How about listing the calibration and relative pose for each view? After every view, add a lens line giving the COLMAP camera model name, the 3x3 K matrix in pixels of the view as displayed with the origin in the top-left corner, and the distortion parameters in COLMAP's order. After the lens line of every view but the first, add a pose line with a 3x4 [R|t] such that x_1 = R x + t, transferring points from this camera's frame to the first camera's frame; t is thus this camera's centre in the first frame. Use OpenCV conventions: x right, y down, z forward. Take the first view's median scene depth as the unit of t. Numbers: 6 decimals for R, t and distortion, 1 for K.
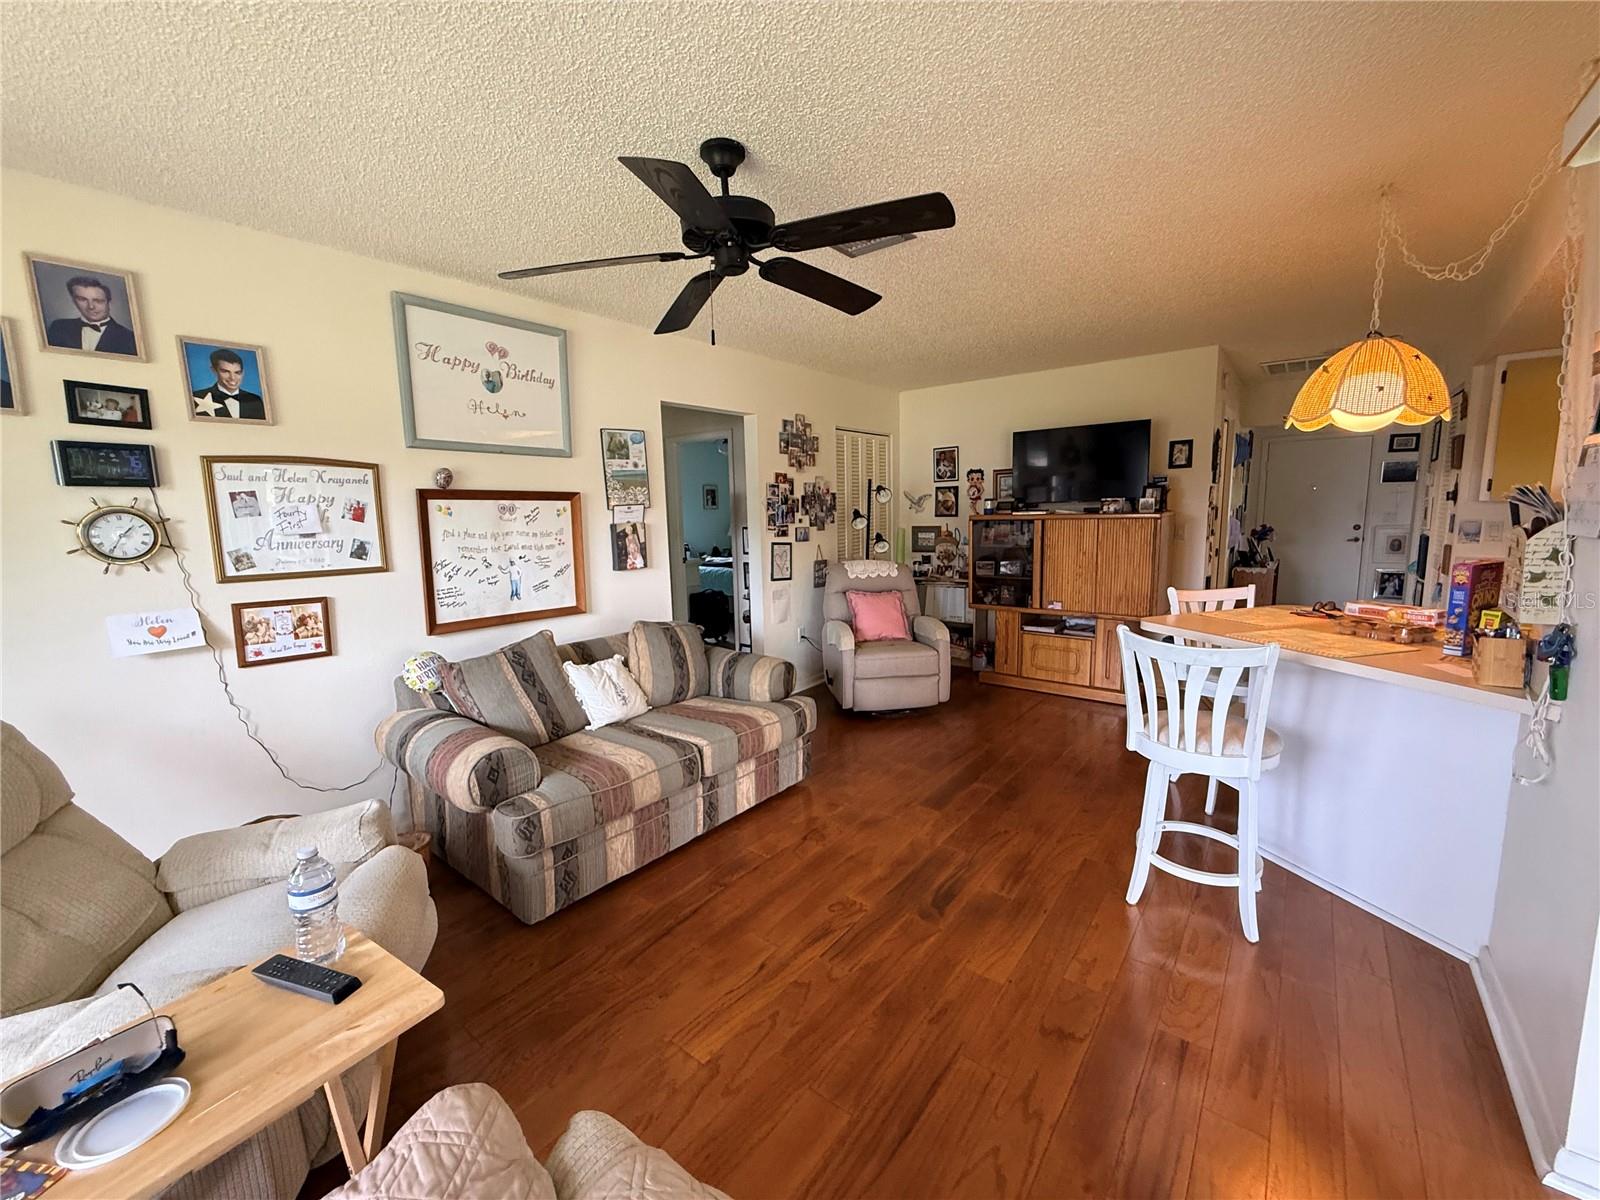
lens RADIAL K [[644.0, 0, 802.7], [0, 644.0, 601.3], [0, 0, 1]] dist [0.000826, -0.000017]
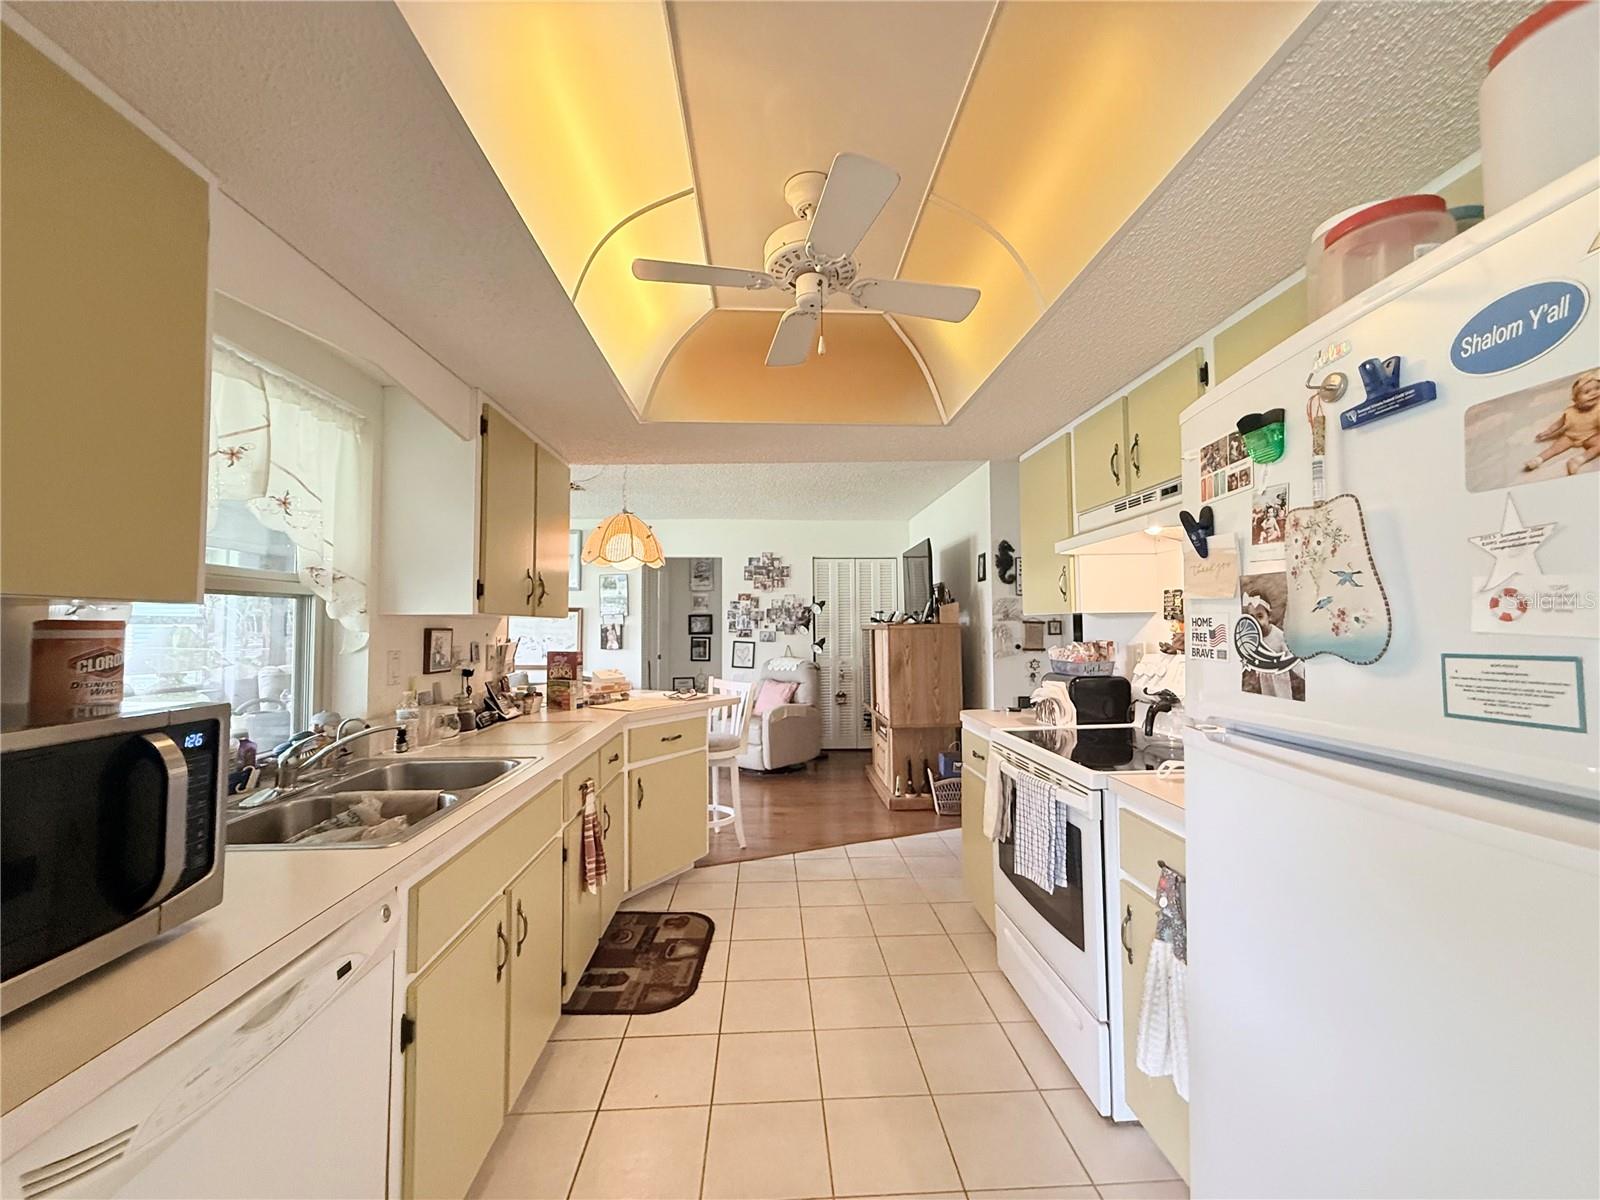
lens RADIAL K [[636.3, 0, 796.0], [0, 636.3, 601.6], [0, 0, 1]] dist [0.003080, -0.000113]
pose [[0.659930, -0.008455, -0.751280, 1.484593], [-0.119542, 0.986017, -0.116103, -0.038199], [0.741756, 0.166429, 0.649692, 0.209738]]
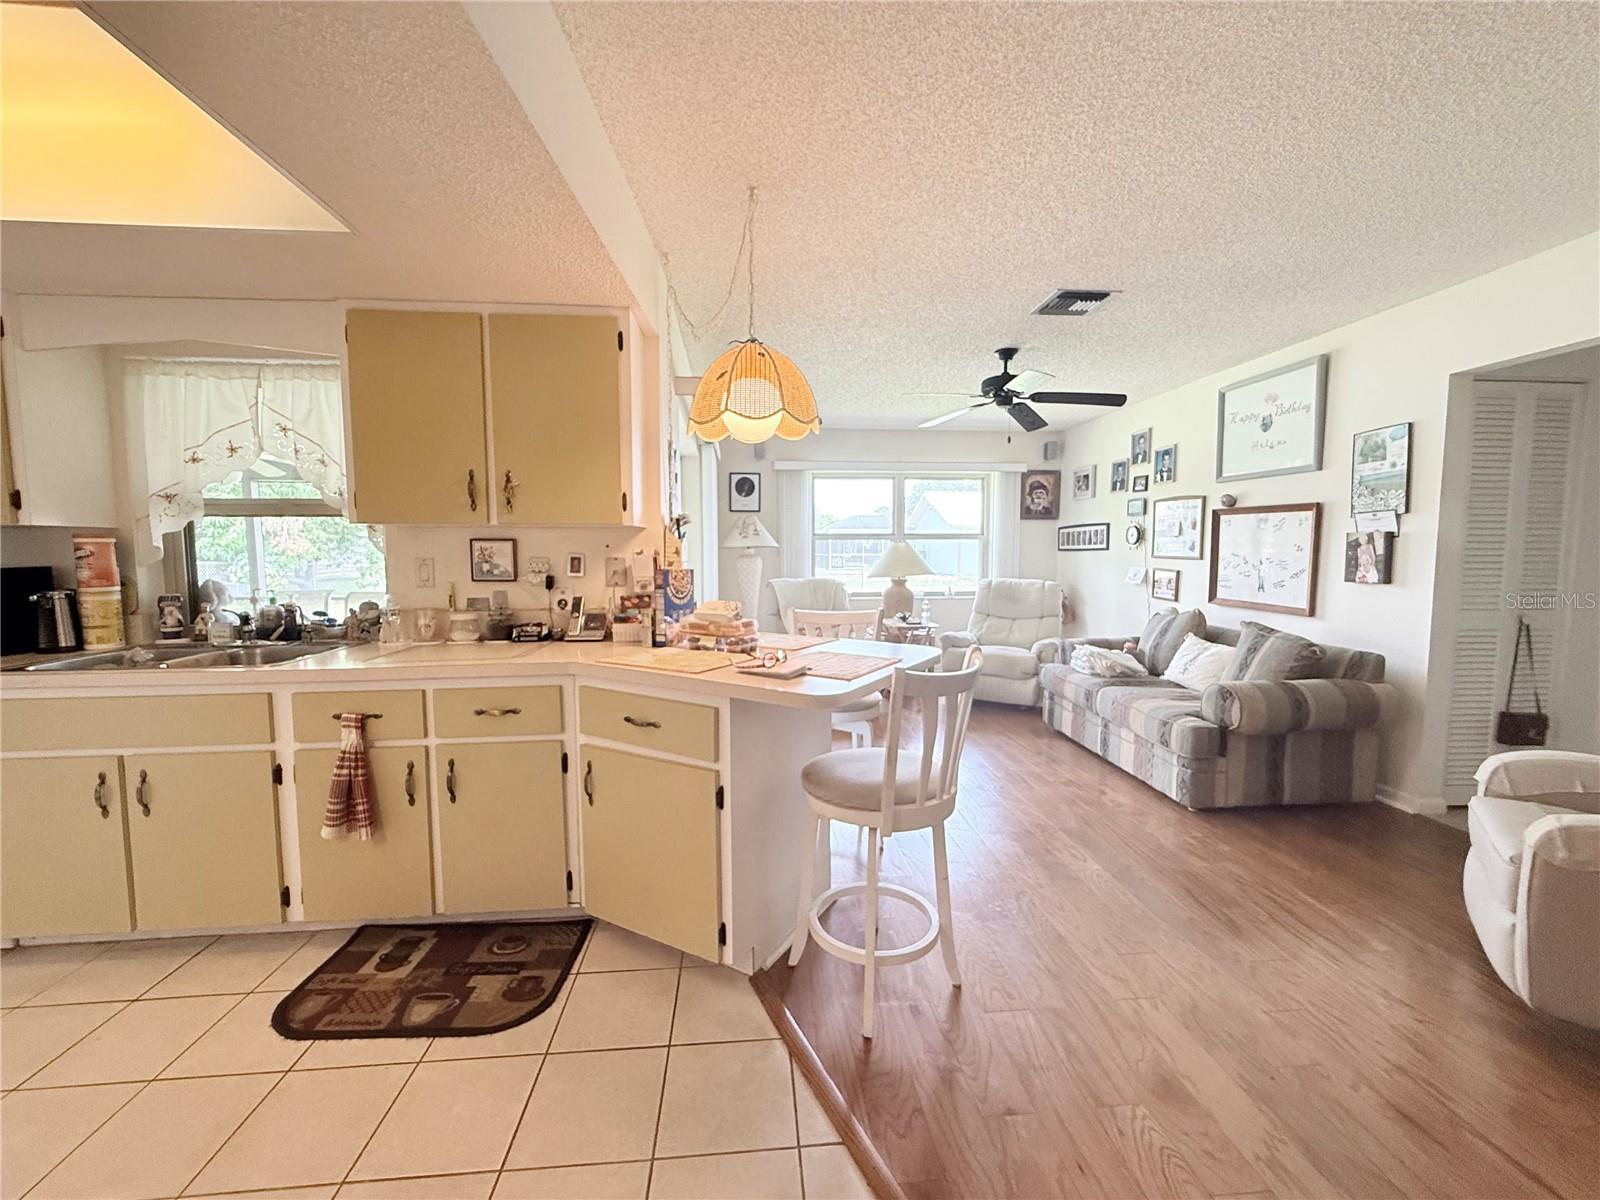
lens RADIAL K [[637.8, 0, 801.5], [0, 637.8, 595.7], [0, 0, 1]] dist [0.003095, 0.000201]
pose [[-0.723488, 0.078314, -0.685880, 0.959524], [-0.077153, 0.978147, 0.193067, -0.150672], [0.686012, 0.192599, -0.701636, 1.137176]]
